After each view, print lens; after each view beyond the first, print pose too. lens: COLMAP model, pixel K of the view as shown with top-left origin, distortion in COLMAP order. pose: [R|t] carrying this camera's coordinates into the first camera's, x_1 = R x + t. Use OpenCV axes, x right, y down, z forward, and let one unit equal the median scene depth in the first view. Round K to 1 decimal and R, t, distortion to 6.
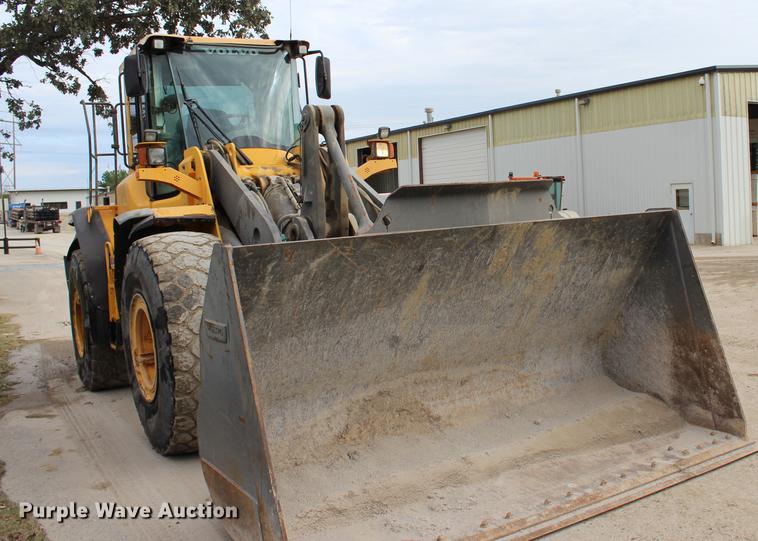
lens RADIAL K [[821.1, 0, 407.2], [0, 821.1, 225.2], [0, 0, 1]] dist [-0.132659, 0.012667]
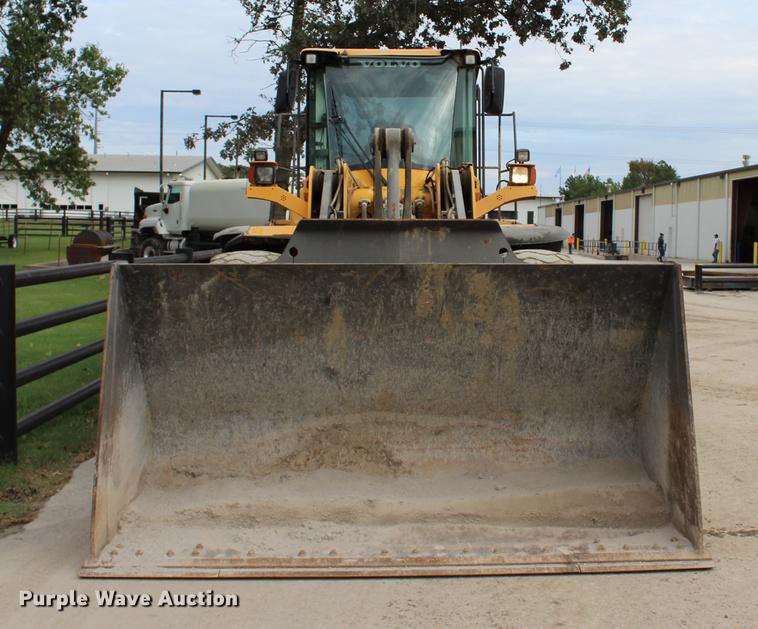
lens RADIAL K [[1068.8, 0, 380.0], [0, 1068.8, 242.3], [0, 0, 1]] dist [-0.129362, -0.074413]
pose [[0.850533, 0.064503, -0.521951, 0.687752], [-0.067398, 0.997635, 0.013462, -0.038470], [0.521585, 0.023729, 0.852869, -0.082170]]
